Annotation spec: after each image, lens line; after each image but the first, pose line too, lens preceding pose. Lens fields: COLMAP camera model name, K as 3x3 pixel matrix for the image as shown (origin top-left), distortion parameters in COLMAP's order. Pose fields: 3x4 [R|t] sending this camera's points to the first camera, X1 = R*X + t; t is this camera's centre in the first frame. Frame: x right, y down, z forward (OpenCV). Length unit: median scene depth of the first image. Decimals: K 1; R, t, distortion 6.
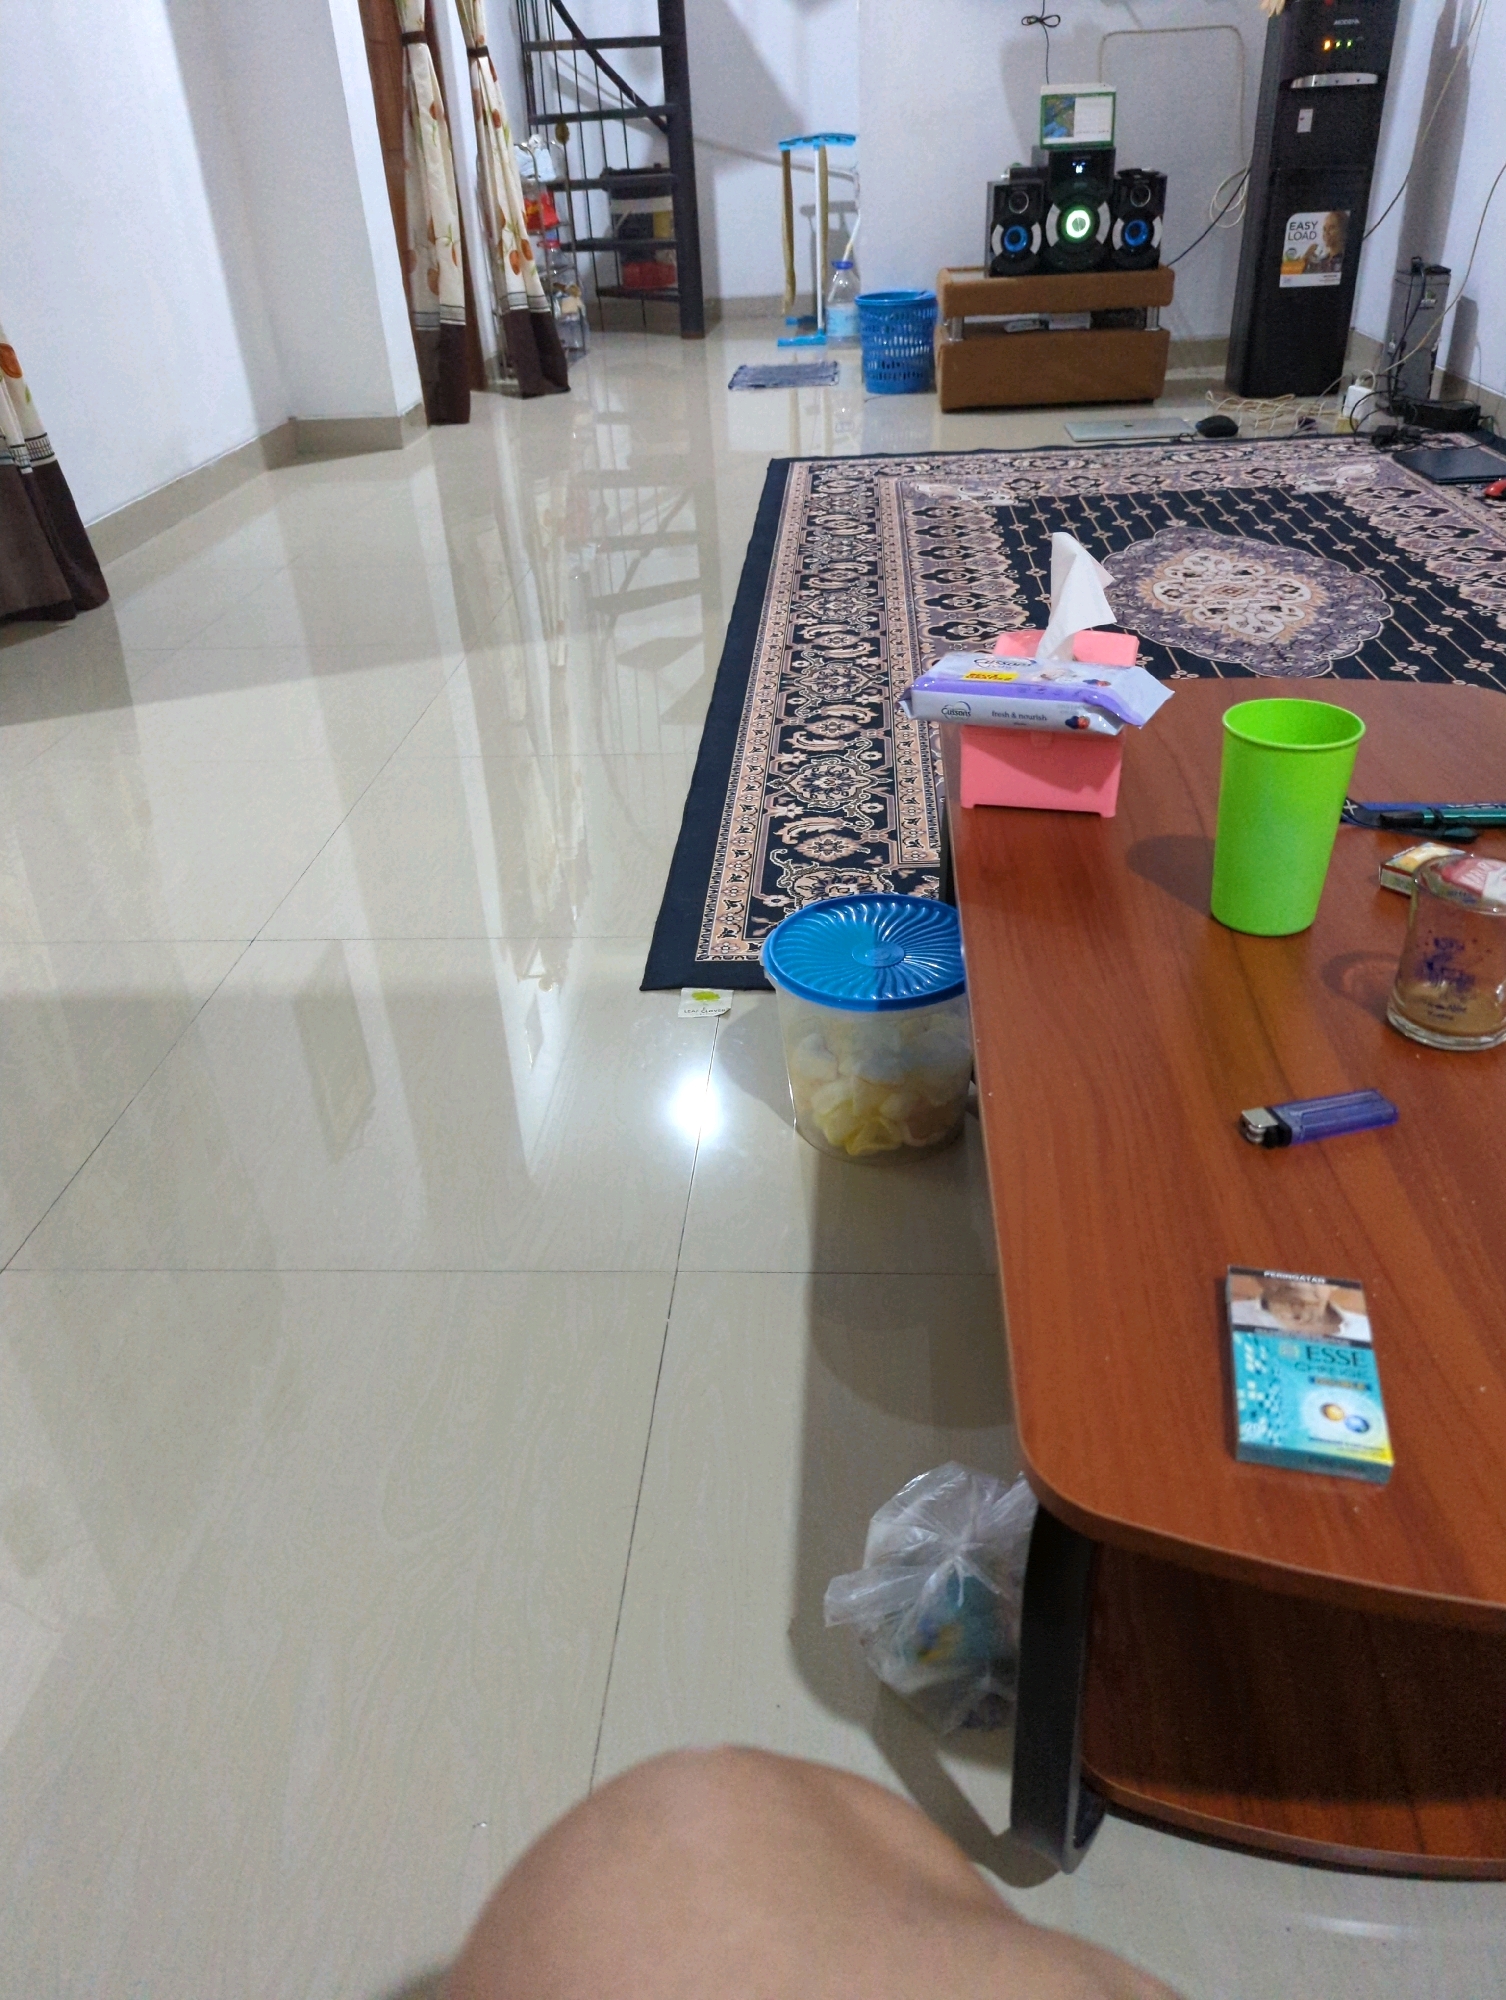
lens RADIAL K [[1405.8, 0, 762.4], [0, 1405.8, 994.7], [0, 0, 1]] dist [0.062393, -0.066216]
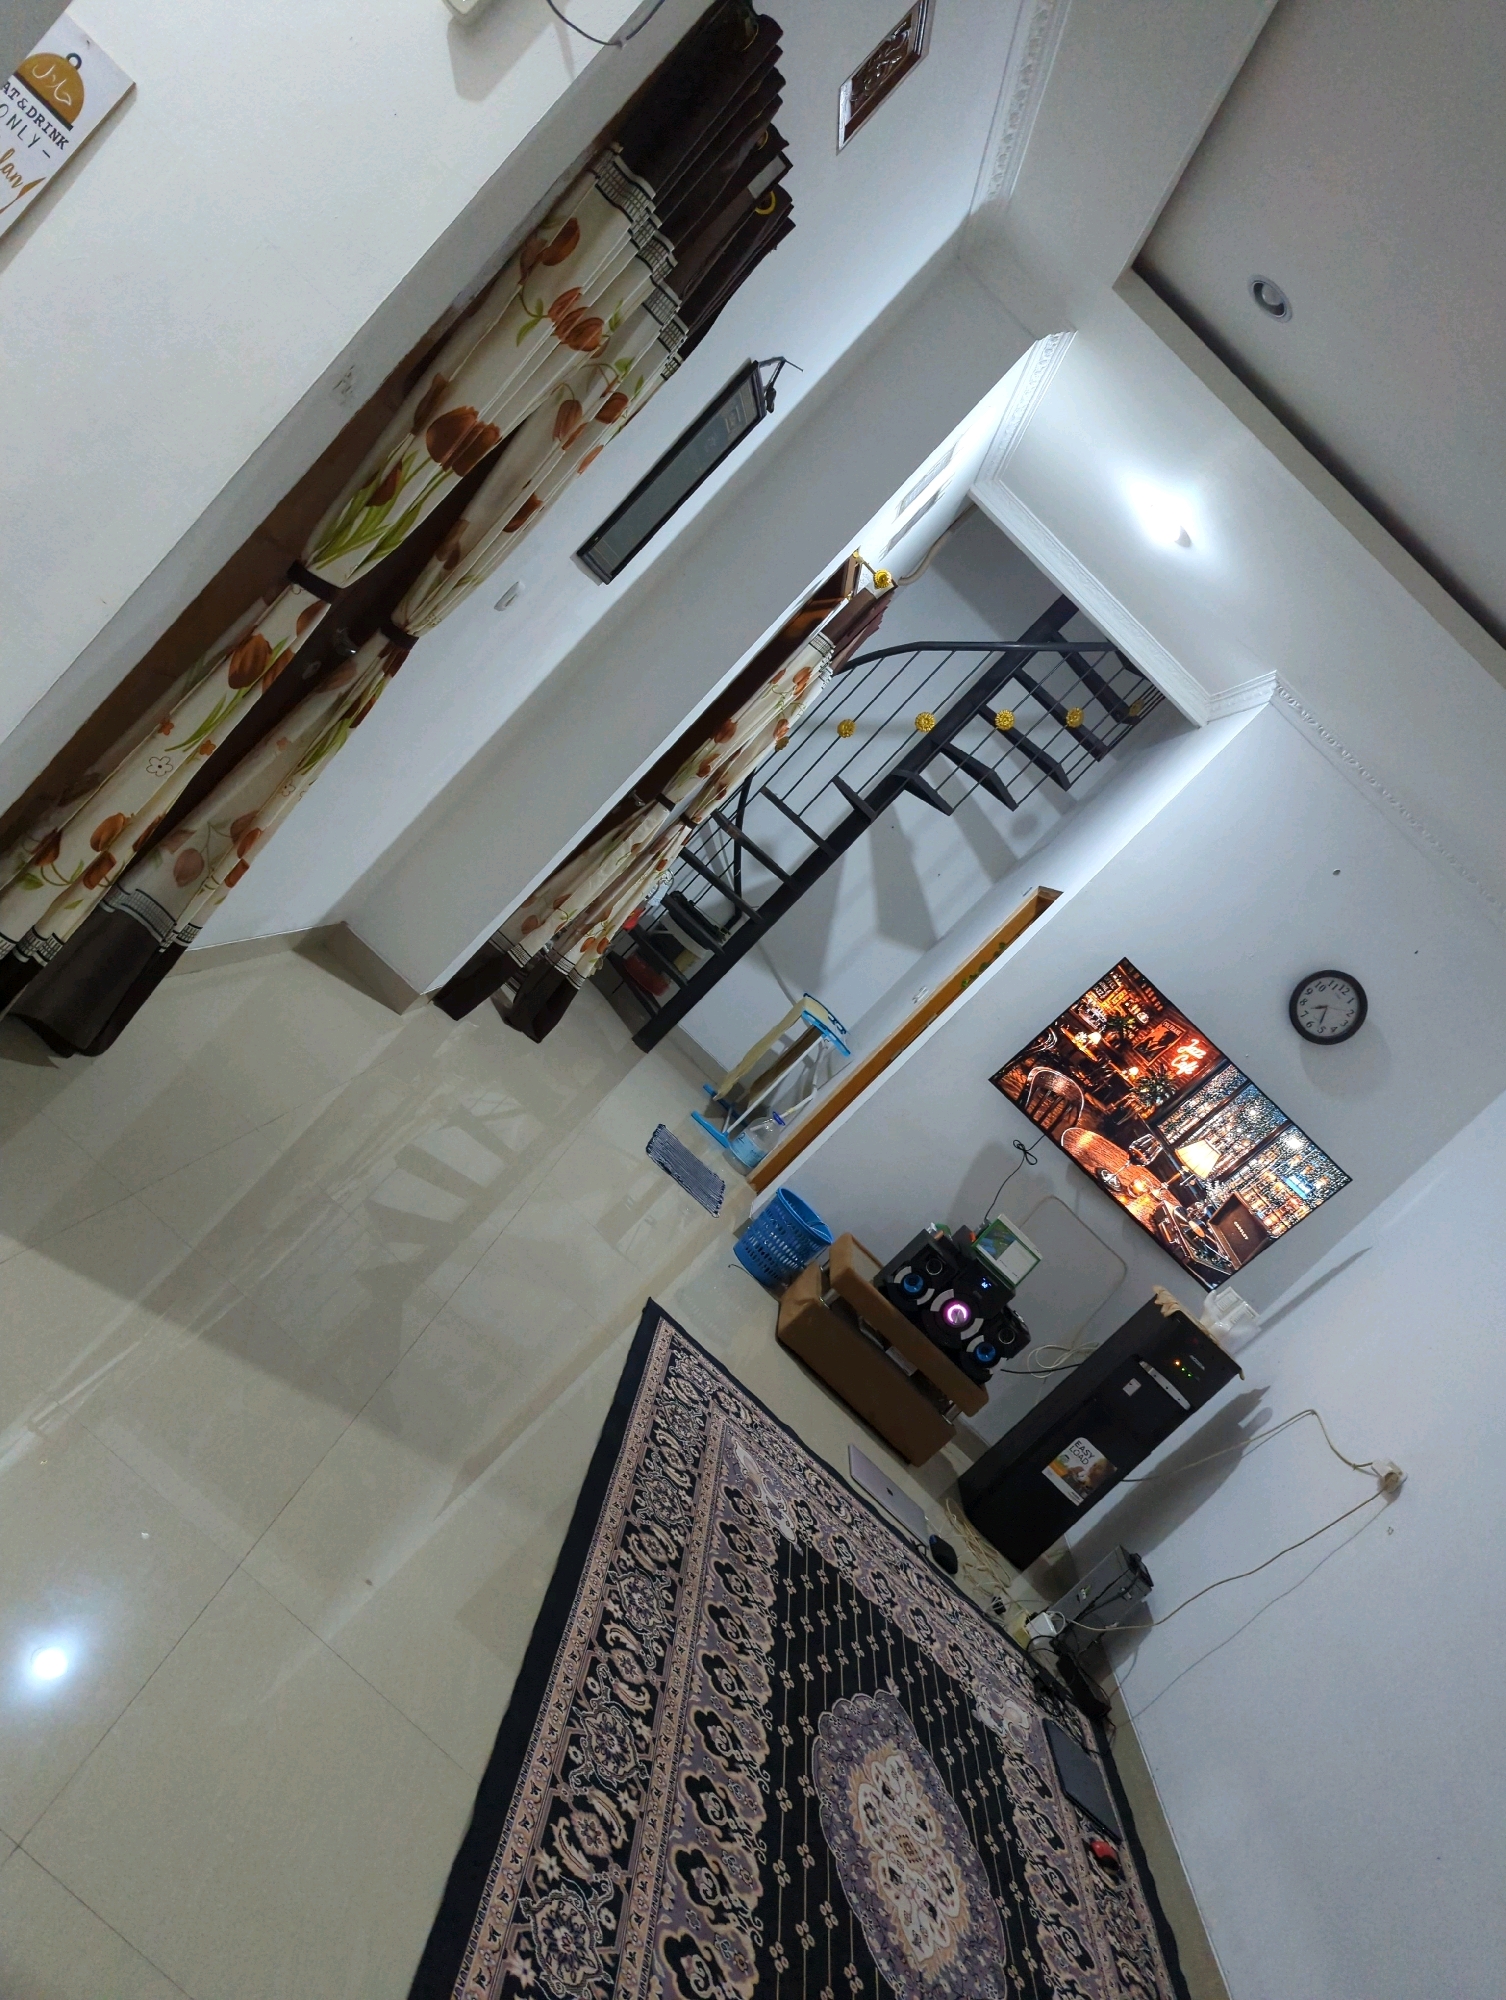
lens RADIAL K [[1405.5, 0, 744.6], [0, 1405.5, 1002.8], [0, 0, 1]] dist [0.030106, -0.036267]
pose [[0.687030, 0.716657, 0.119965, -0.253618], [-0.621081, 0.664871, -0.414976, -0.143692], [-0.377157, 0.210594, 0.901889, -0.031746]]
